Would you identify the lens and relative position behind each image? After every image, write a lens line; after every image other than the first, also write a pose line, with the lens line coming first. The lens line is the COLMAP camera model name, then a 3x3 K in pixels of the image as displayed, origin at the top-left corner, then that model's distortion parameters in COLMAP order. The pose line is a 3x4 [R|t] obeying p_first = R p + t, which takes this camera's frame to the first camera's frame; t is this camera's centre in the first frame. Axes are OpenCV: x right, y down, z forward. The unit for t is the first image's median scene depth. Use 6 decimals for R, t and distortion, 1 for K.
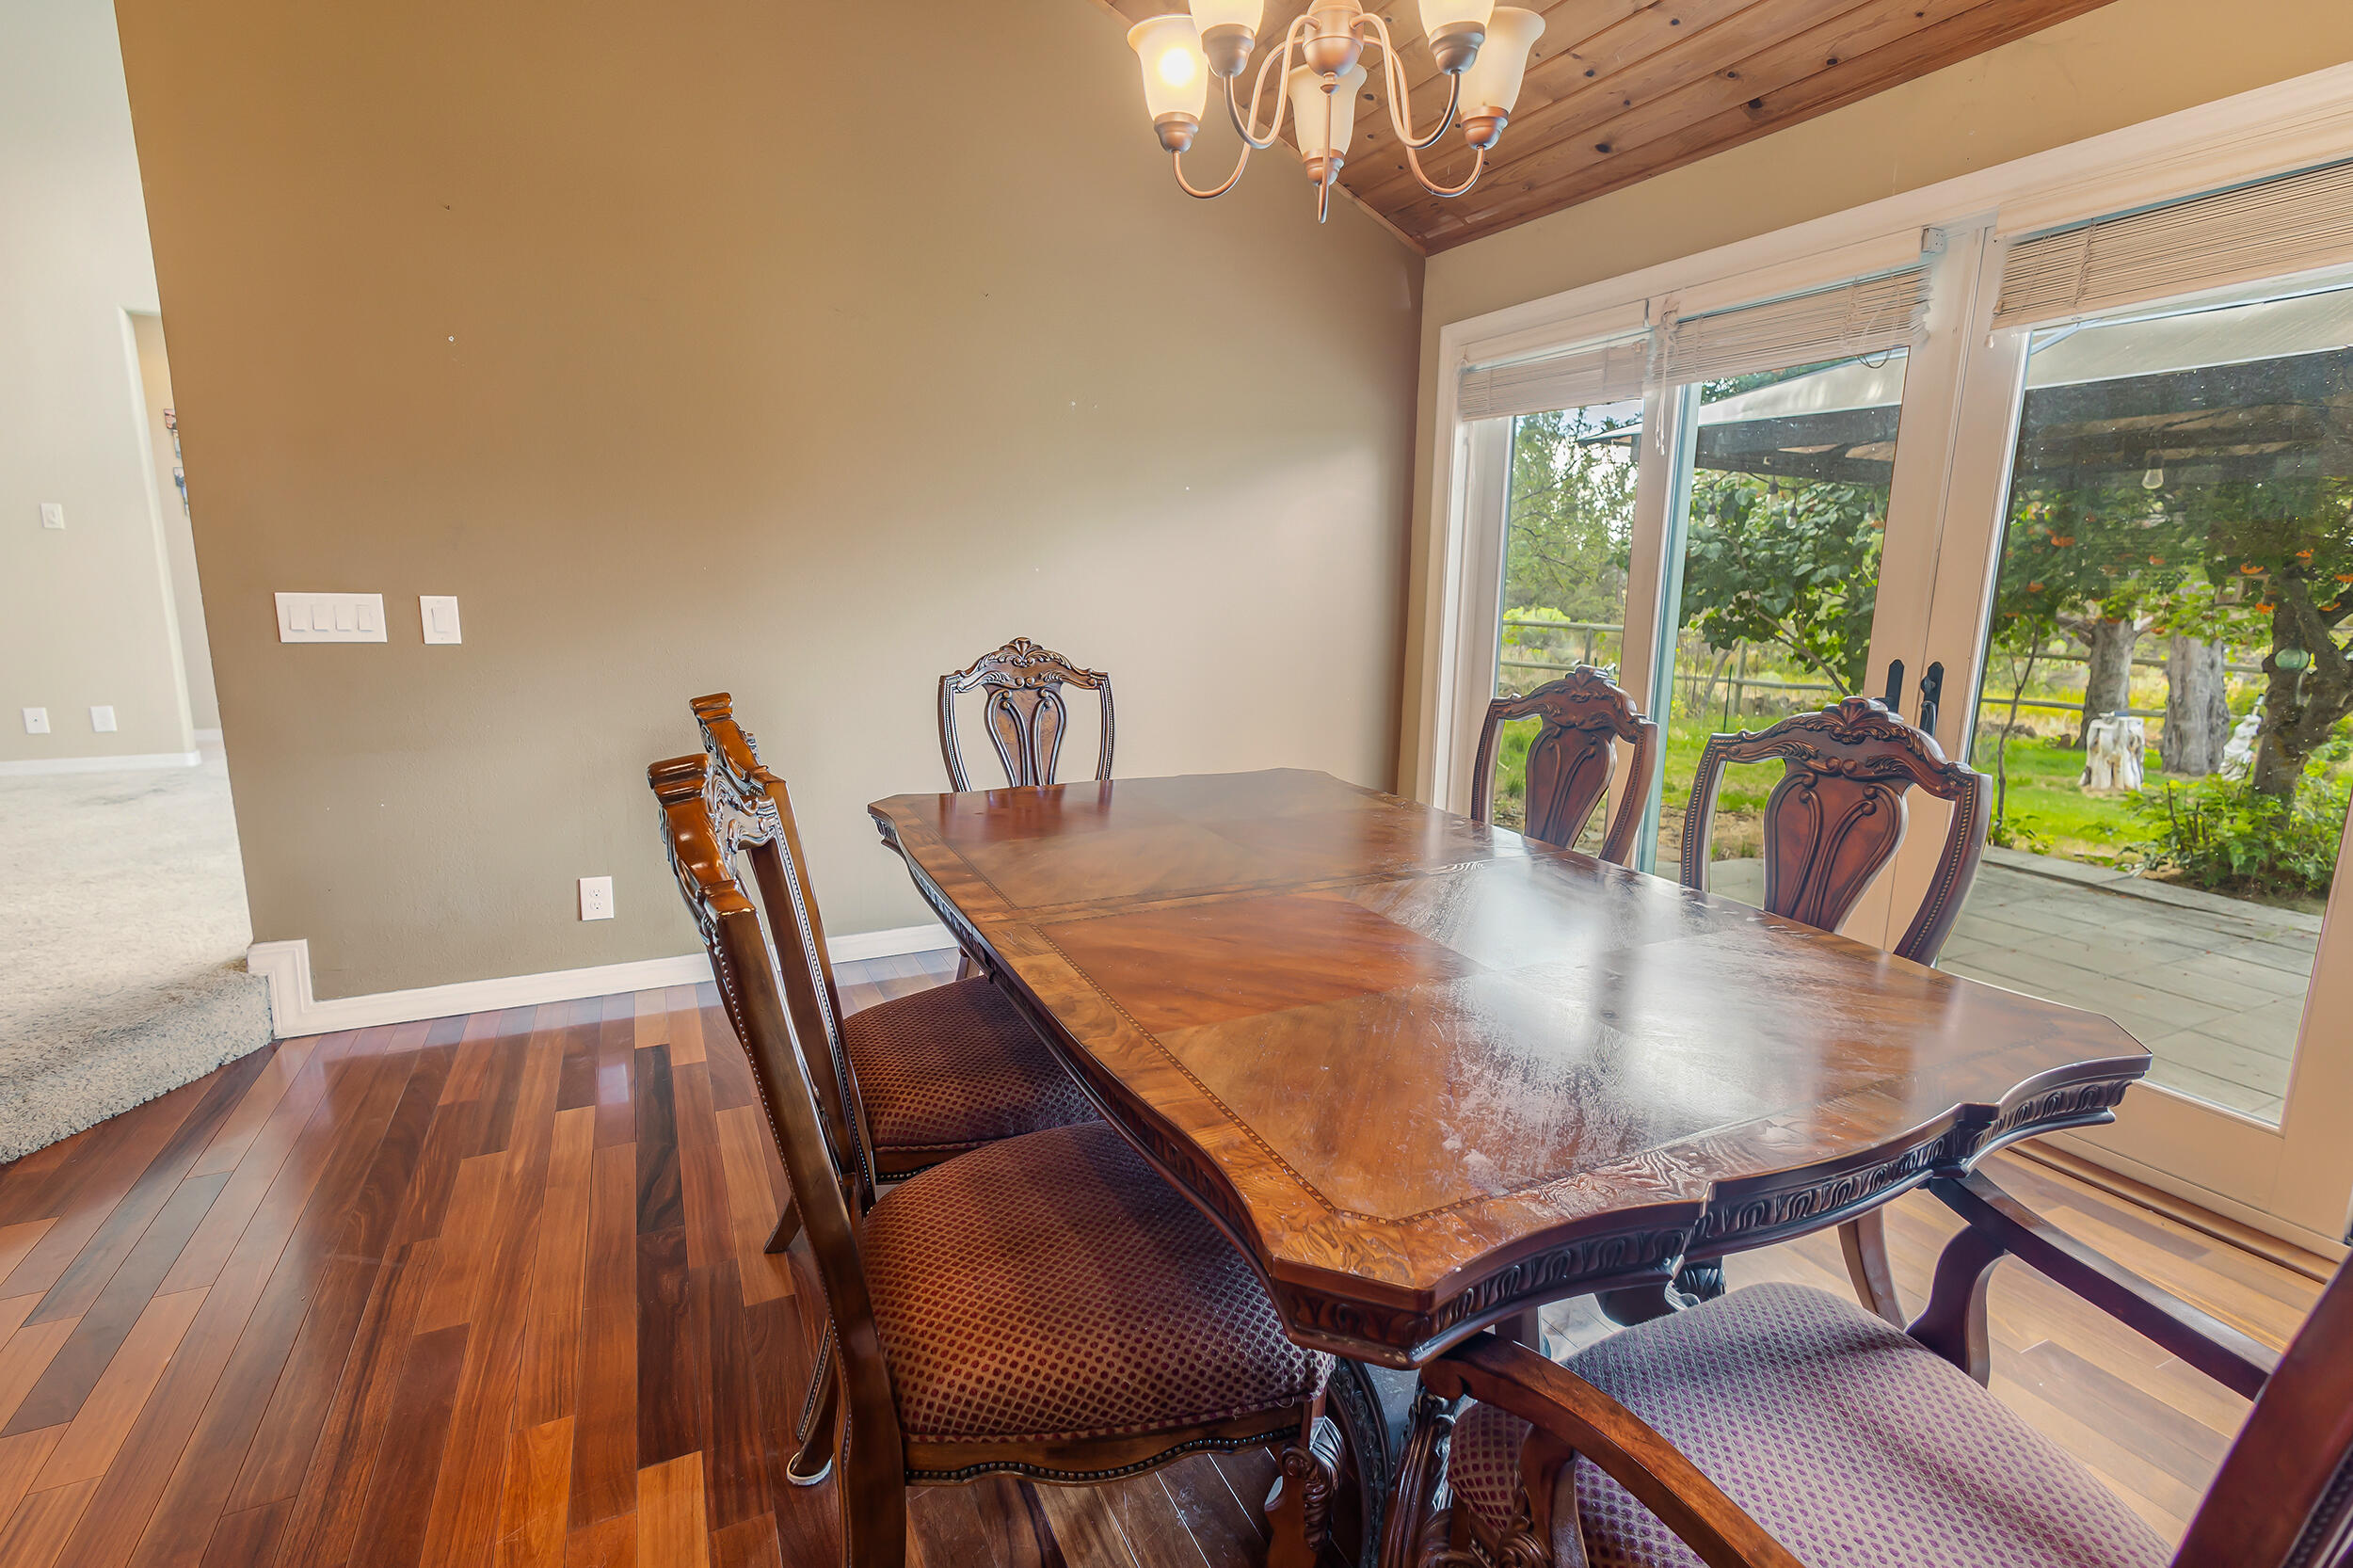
lens RADIAL K [[1151.2, 0, 1100.1], [0, 1151.2, 794.0], [0, 0, 1]] dist [-0.004022, 0.003255]
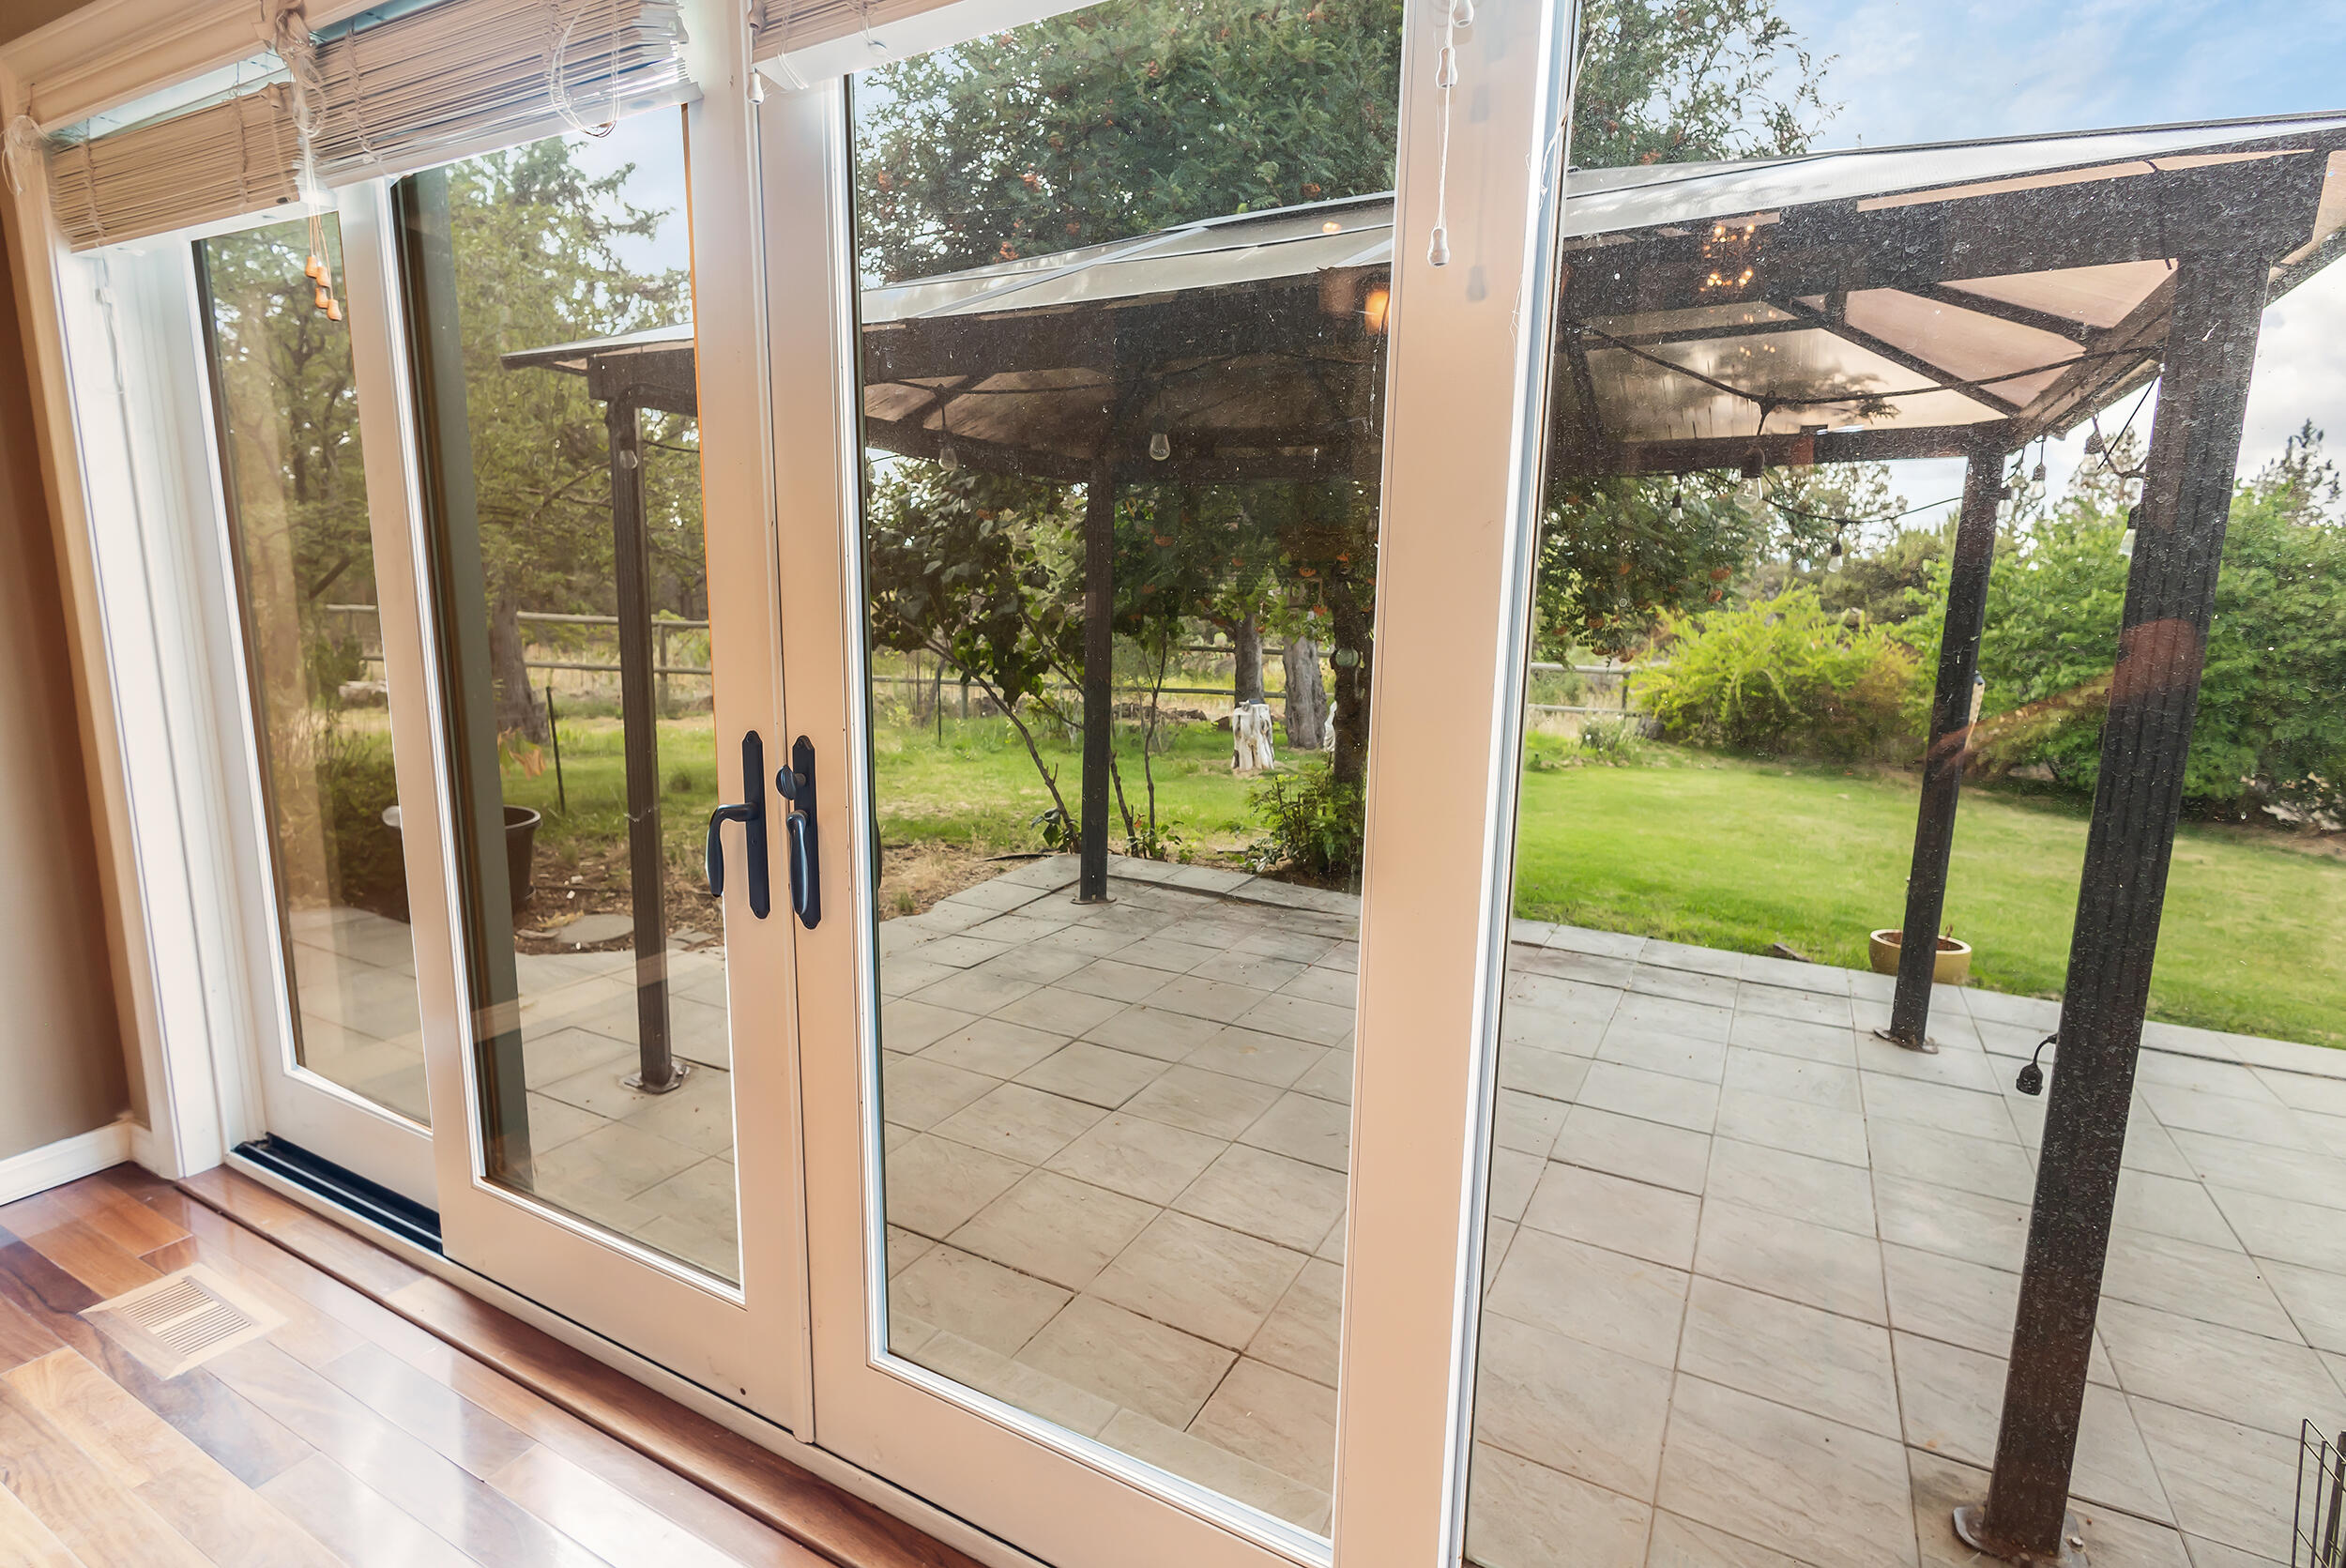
lens RADIAL K [[1147.8, 0, 1175.5], [0, 1147.8, 784.7], [0, 0, 1]] dist [-0.004022, 0.003255]
pose [[0.805617, -0.096217, 0.584571, 0.227607], [0.099069, 0.994709, 0.027193, -0.036966], [-0.584095, 0.036006, 0.810886, 0.194991]]
